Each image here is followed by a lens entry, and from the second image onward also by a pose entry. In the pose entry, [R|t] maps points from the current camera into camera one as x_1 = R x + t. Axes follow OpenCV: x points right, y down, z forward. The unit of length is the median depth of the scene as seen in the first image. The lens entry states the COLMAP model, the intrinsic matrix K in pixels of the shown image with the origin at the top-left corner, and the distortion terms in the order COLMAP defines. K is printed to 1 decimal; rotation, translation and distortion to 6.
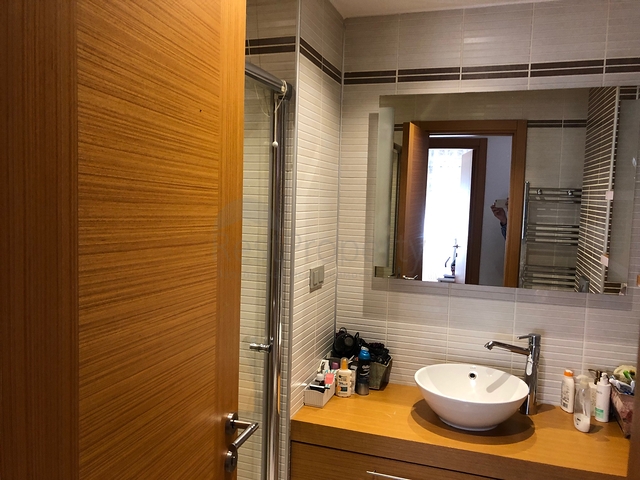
lens RADIAL K [[532.8, 0, 325.4], [0, 532.8, 250.3], [0, 0, 1]] dist [0.023143, -0.010183]
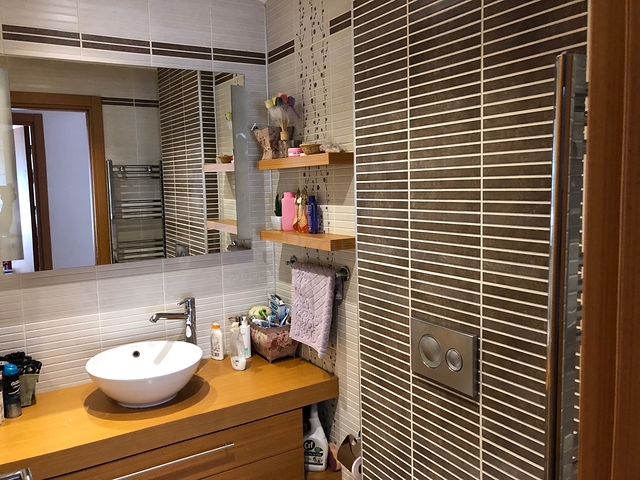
lens RADIAL K [[532.8, 0, 322.1], [0, 532.8, 241.7], [0, 0, 1]] dist [0.023143, -0.010183]
pose [[0.646750, -0.135440, 0.750580, -0.212663], [0.122190, 0.989795, 0.073318, -0.001443], [-0.752851, 0.044295, 0.656699, 0.083628]]
